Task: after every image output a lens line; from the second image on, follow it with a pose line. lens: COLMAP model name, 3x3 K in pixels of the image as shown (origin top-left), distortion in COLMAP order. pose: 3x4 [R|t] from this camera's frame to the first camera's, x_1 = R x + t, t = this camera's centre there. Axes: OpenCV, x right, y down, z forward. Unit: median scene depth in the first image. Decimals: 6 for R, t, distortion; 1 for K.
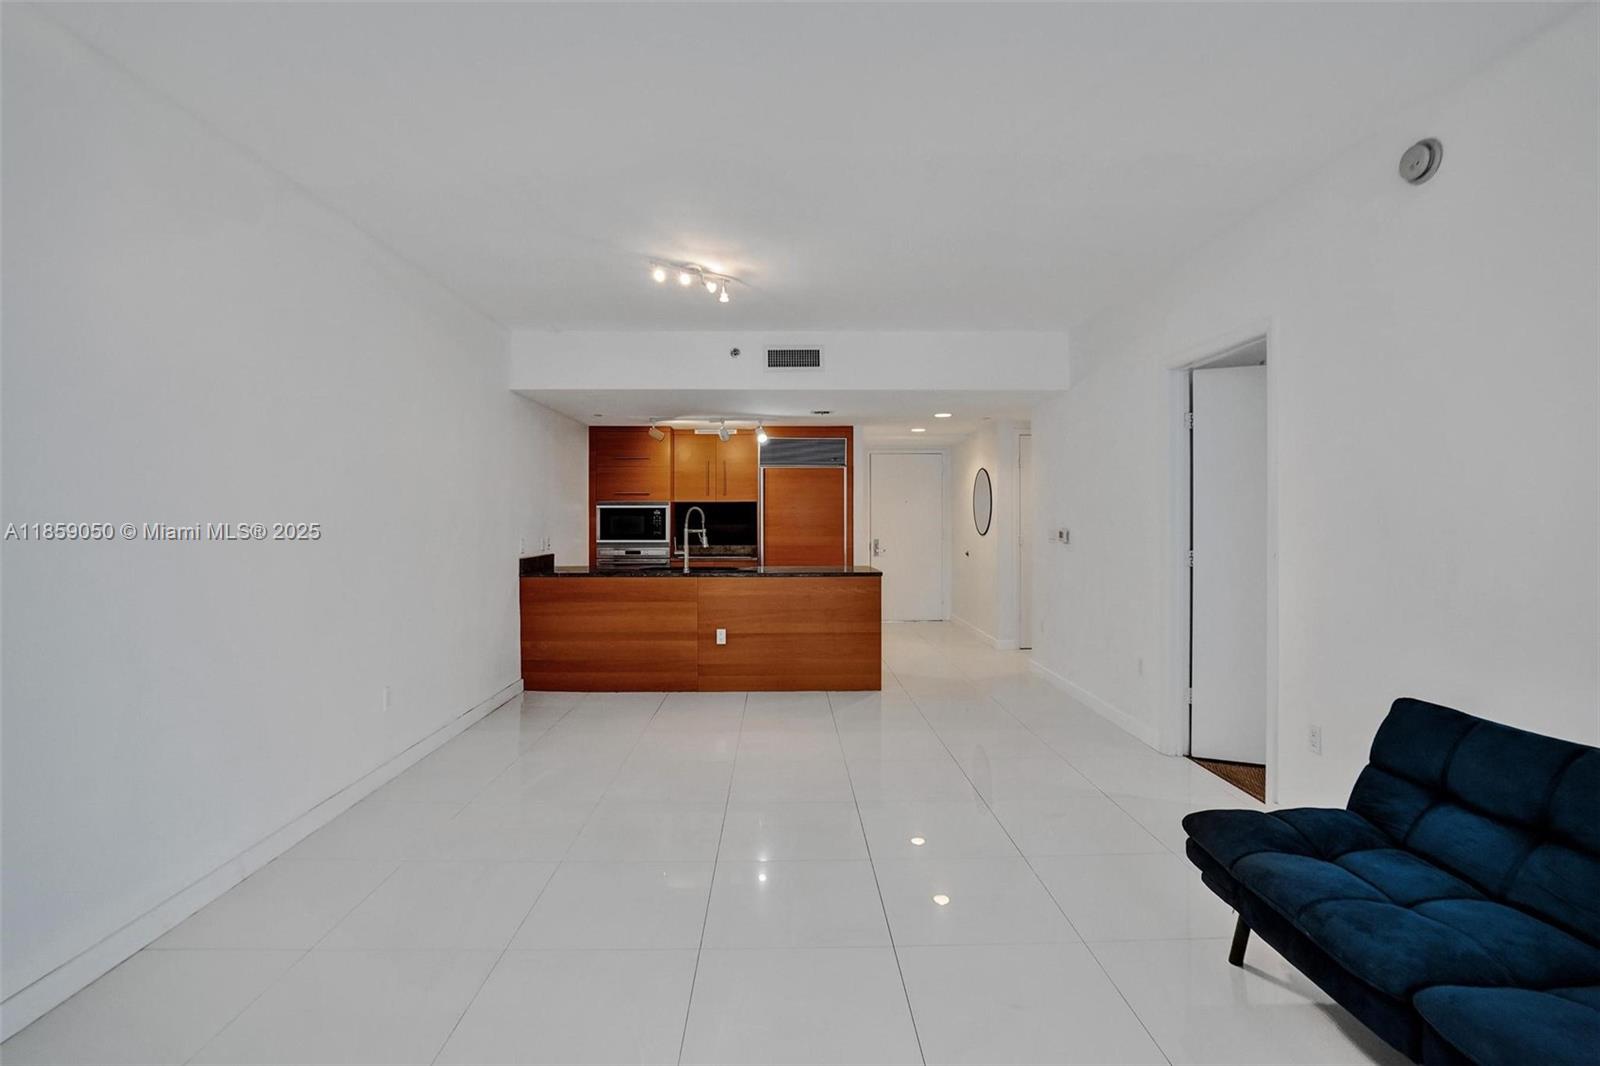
lens RADIAL K [[764.3, 0, 796.2], [0, 764.3, 530.0], [0, 0, 1]] dist [-0.055926, 0.027682]
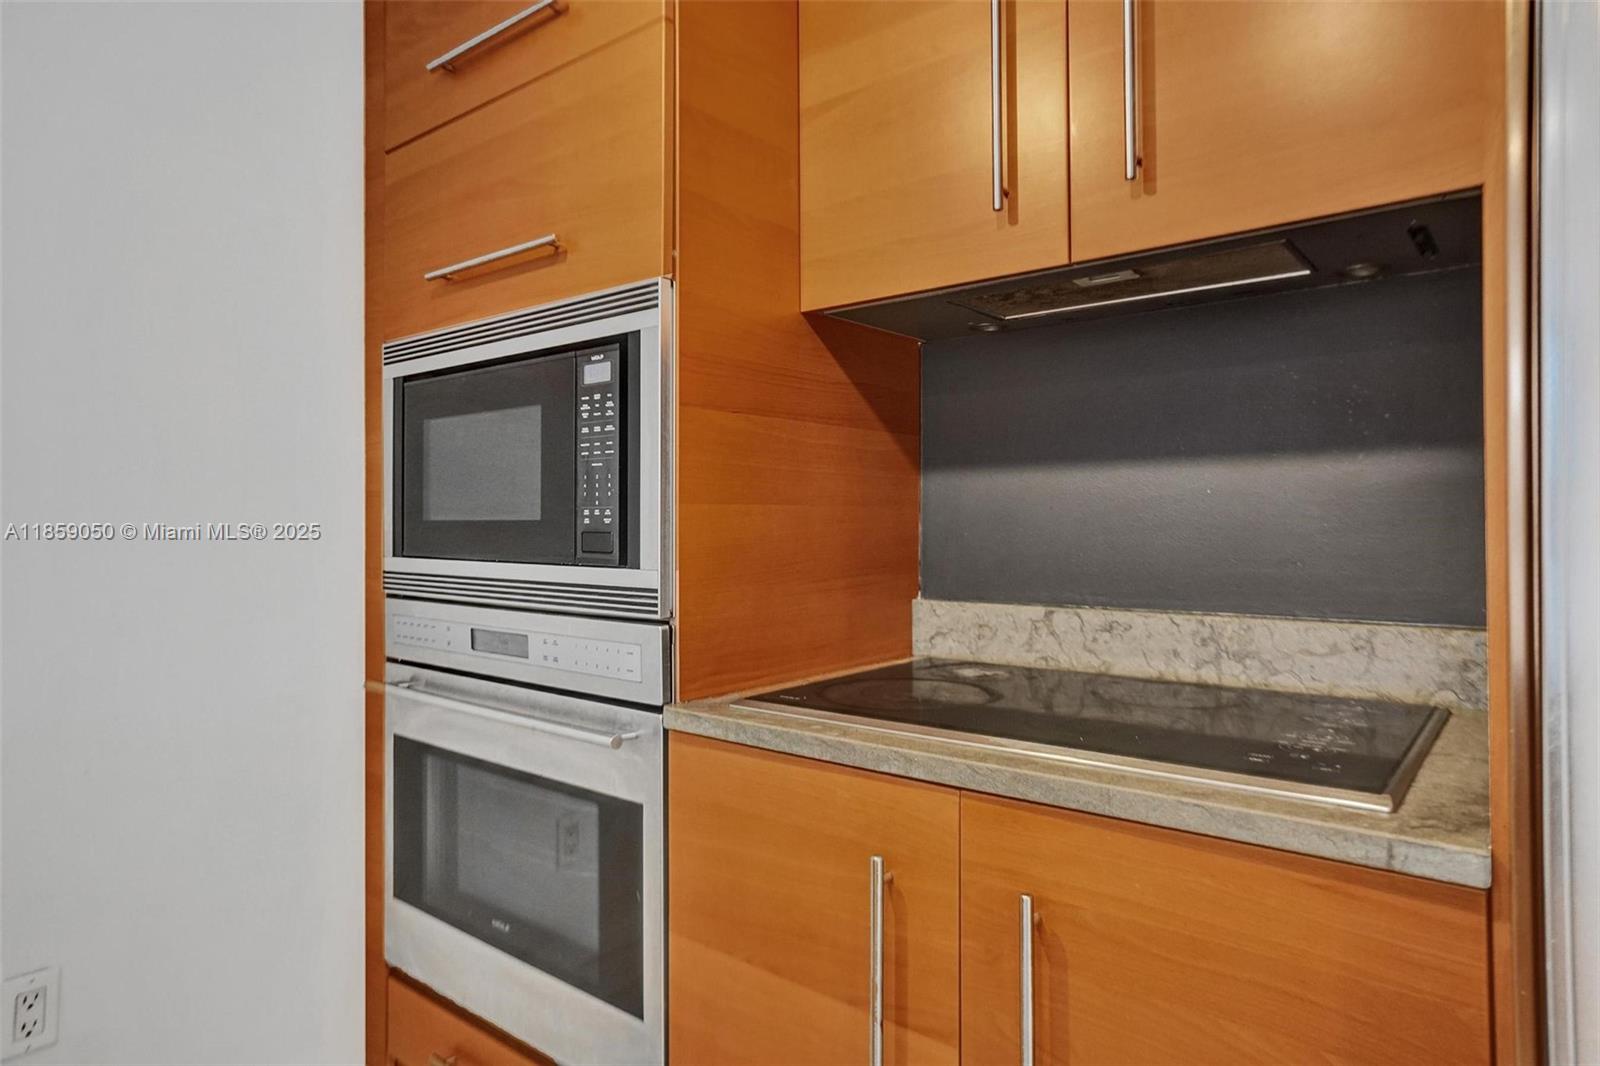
lens RADIAL K [[959.3, 0, 793.7], [0, 959.3, 517.3], [0, 0, 1]] dist [-0.013249, -0.000553]
pose [[0.753944, -0.005210, -0.656918, -0.044705], [-0.010854, 0.999733, -0.020386, 0.007949], [0.656849, 0.022500, 0.753686, 0.991919]]
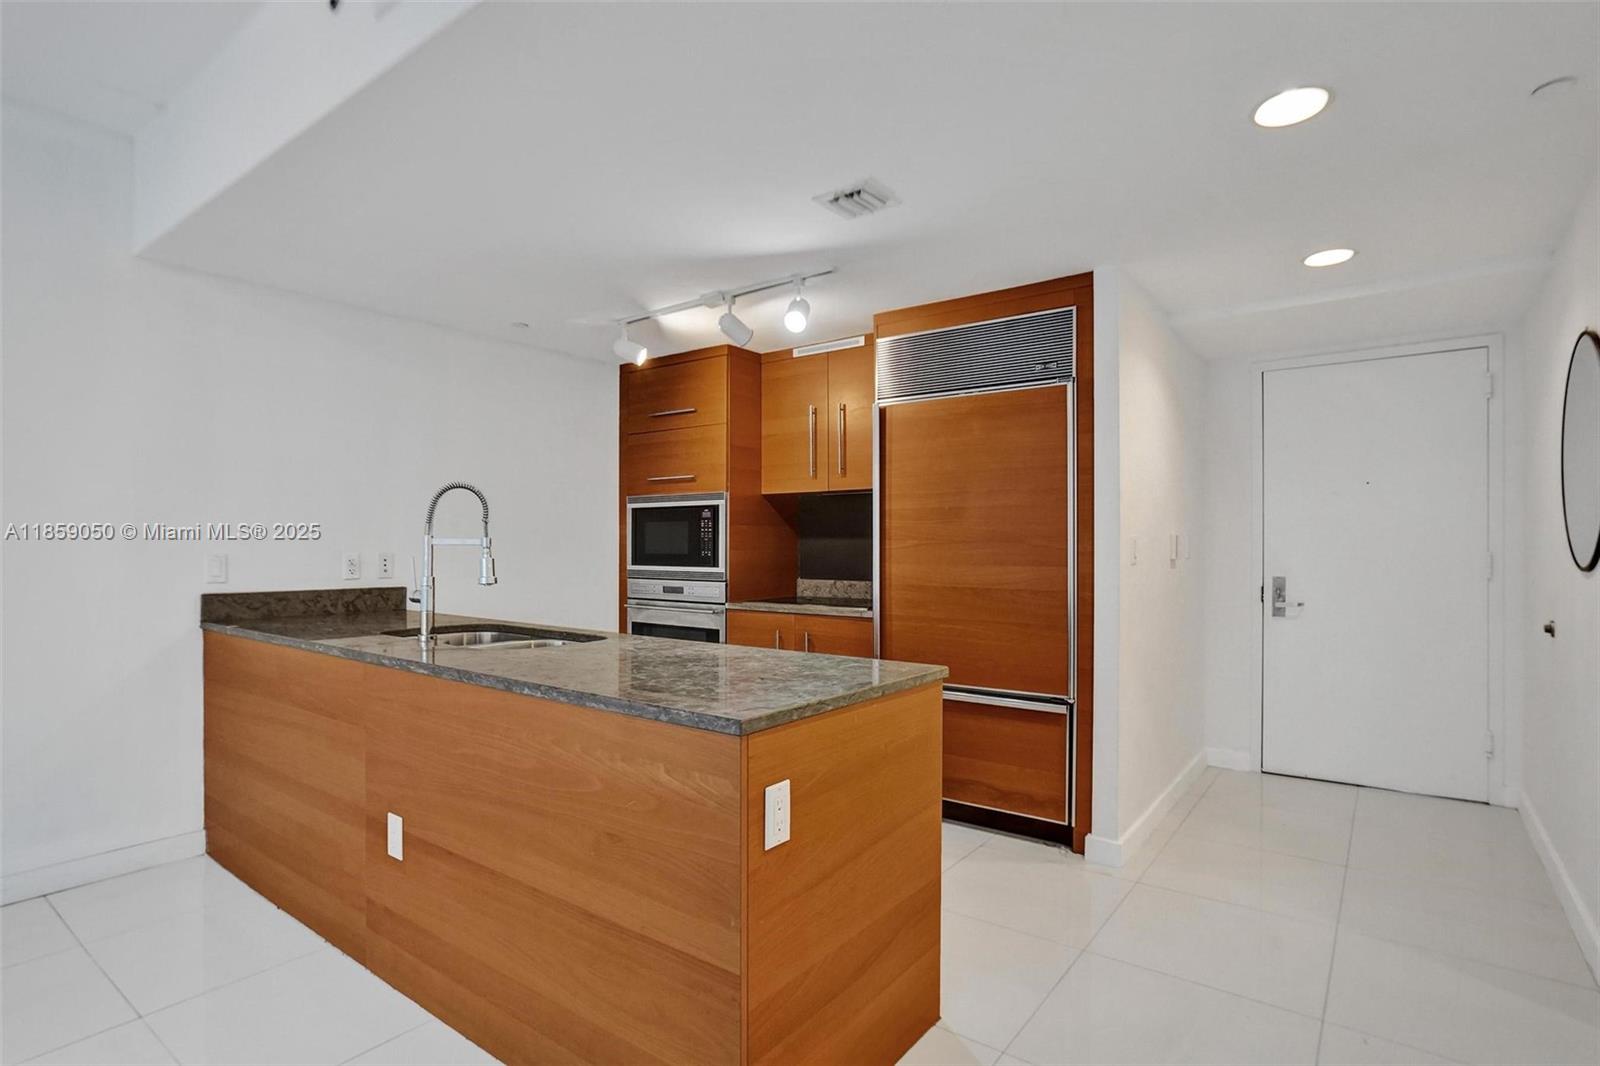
lens RADIAL K [[811.7, 0, 793.5], [0, 811.7, 537.0], [0, 0, 1]] dist [-0.064544, 0.042884]
pose [[0.782483, -0.005140, -0.622651, 0.227405], [-0.013203, 0.999604, -0.024843, 0.006197], [0.622532, 0.027660, 0.782105, 0.677004]]
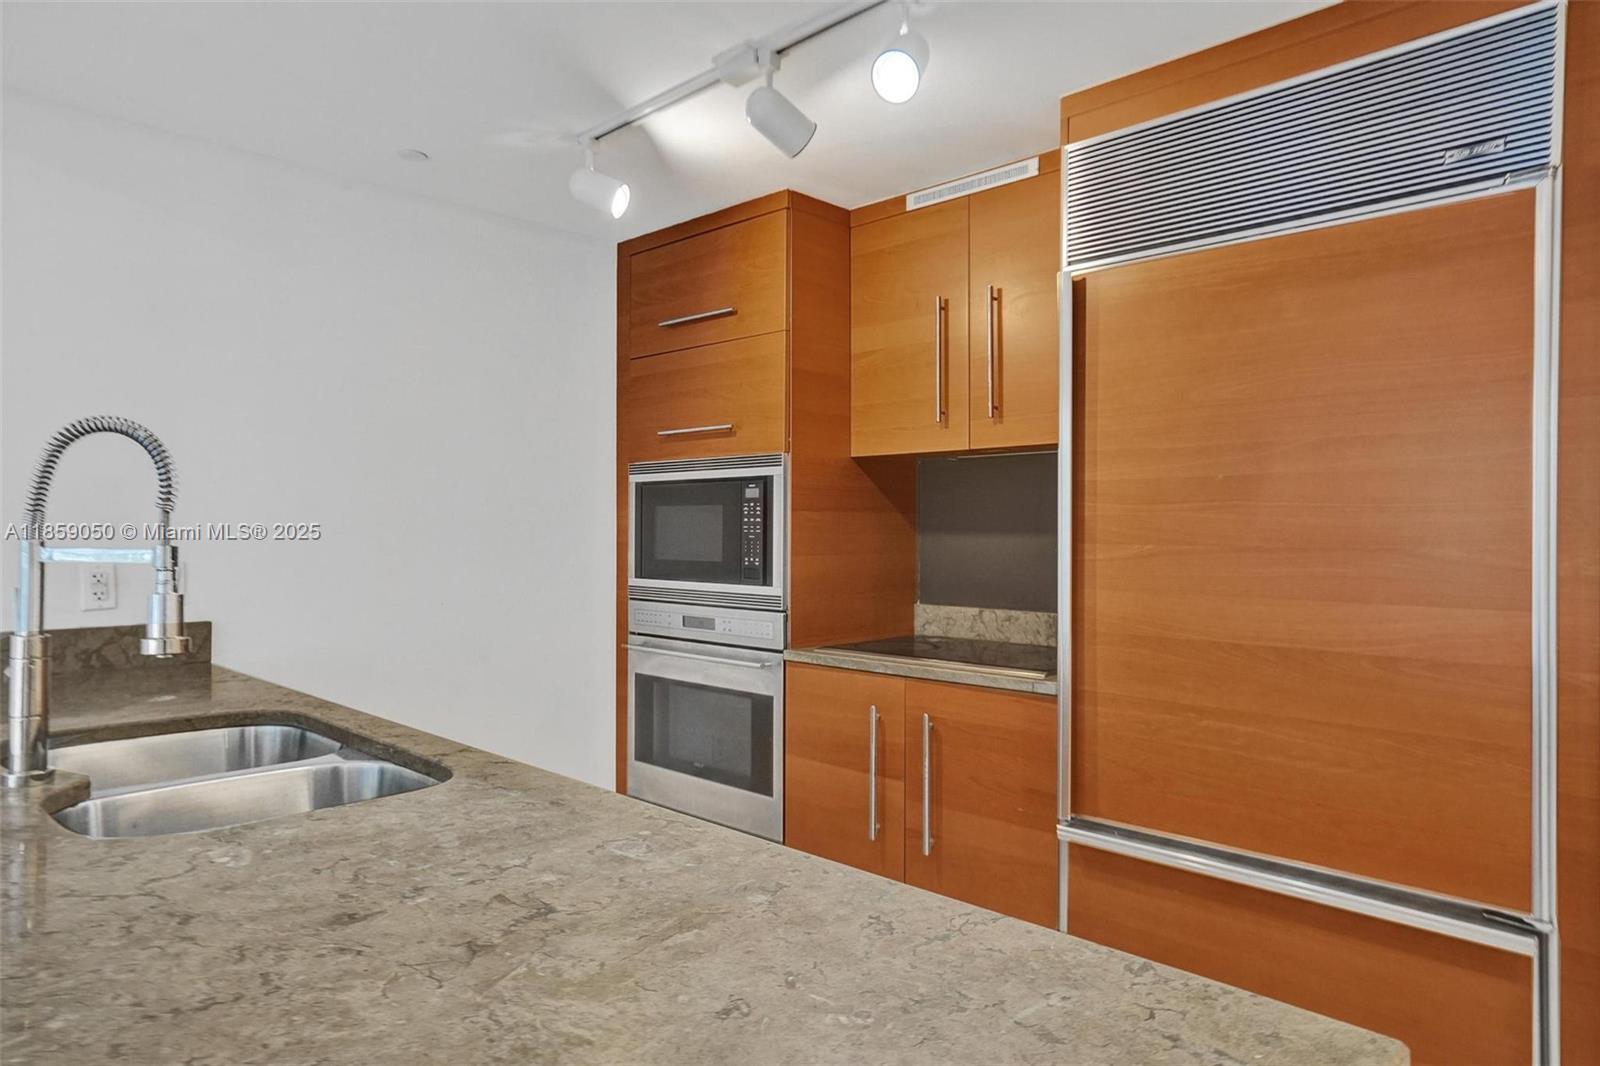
lens RADIAL K [[996.4, 0, 799.3], [0, 996.4, 527.4], [0, 0, 1]] dist [-0.006608, 0.001162]
pose [[0.696838, 0.000091, -0.717228, 0.116819], [-0.018359, 0.999675, -0.017711, -0.003107], [0.716993, 0.025509, 0.696613, 0.830072]]
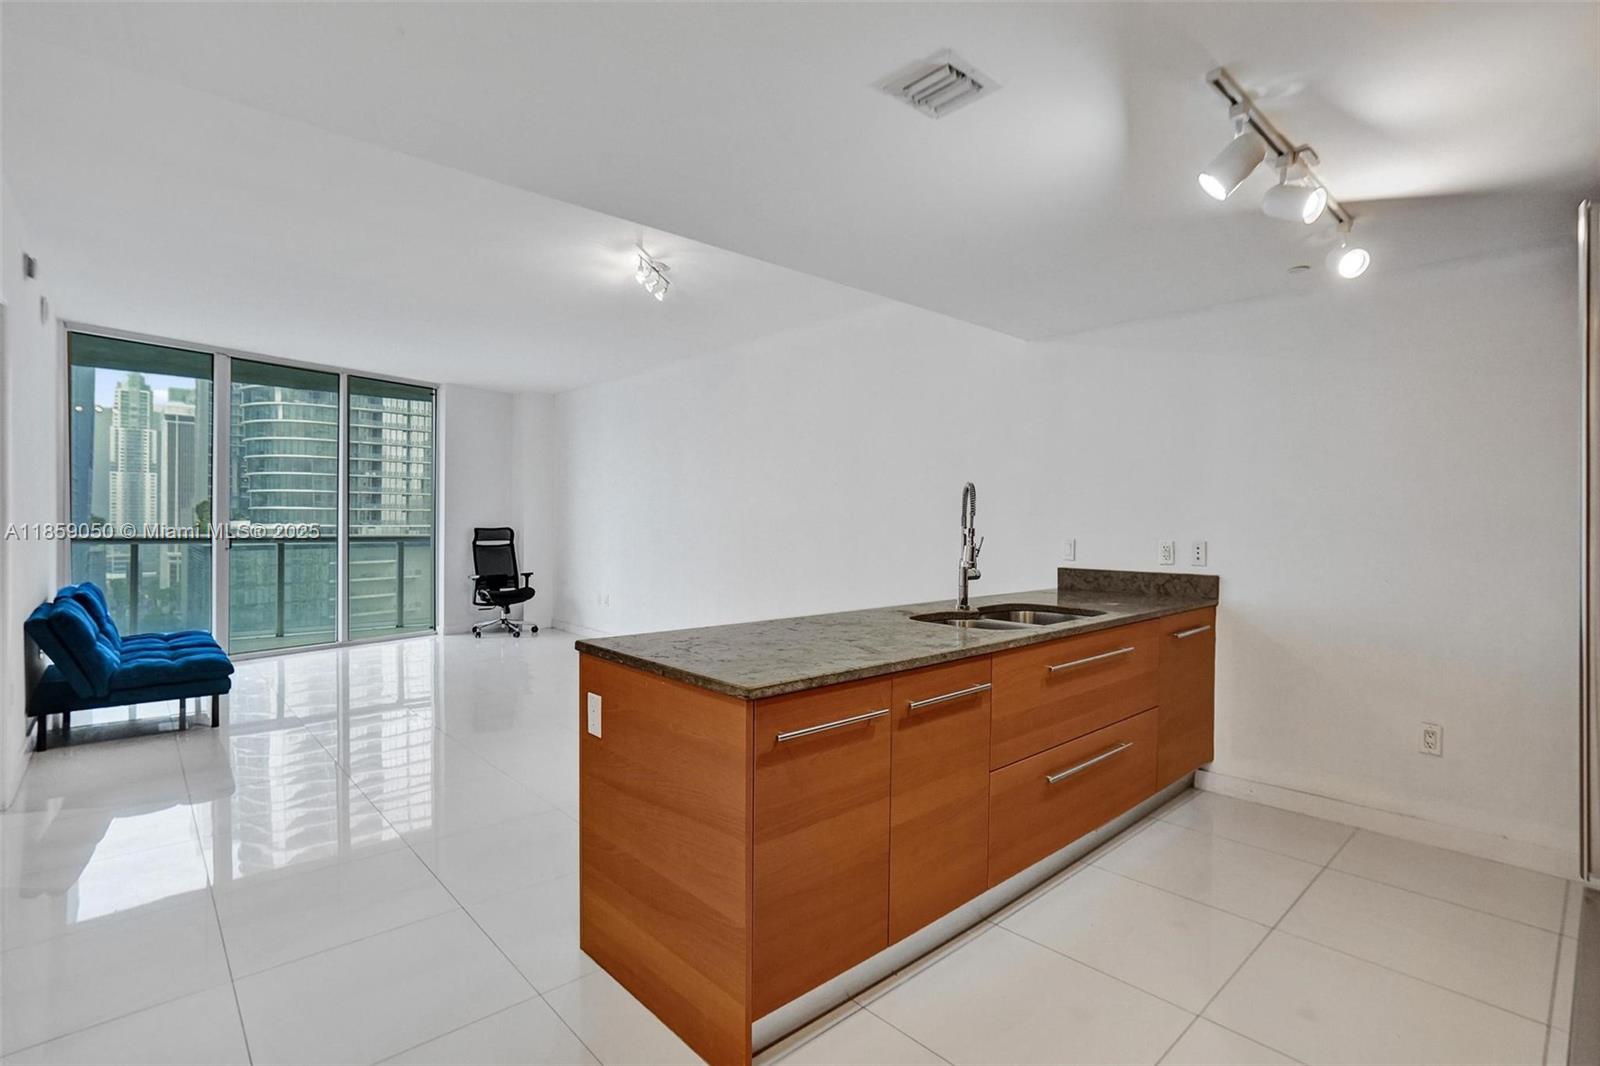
lens RADIAL K [[761.2, 0, 802.3], [0, 761.2, 523.2], [0, 0, 1]] dist [-0.055950, 0.025733]
pose [[-0.752625, -0.003623, -0.658440, 0.226971], [-0.017678, 0.999736, 0.014706, -0.007571], [0.658212, 0.022708, -0.752490, 1.119940]]
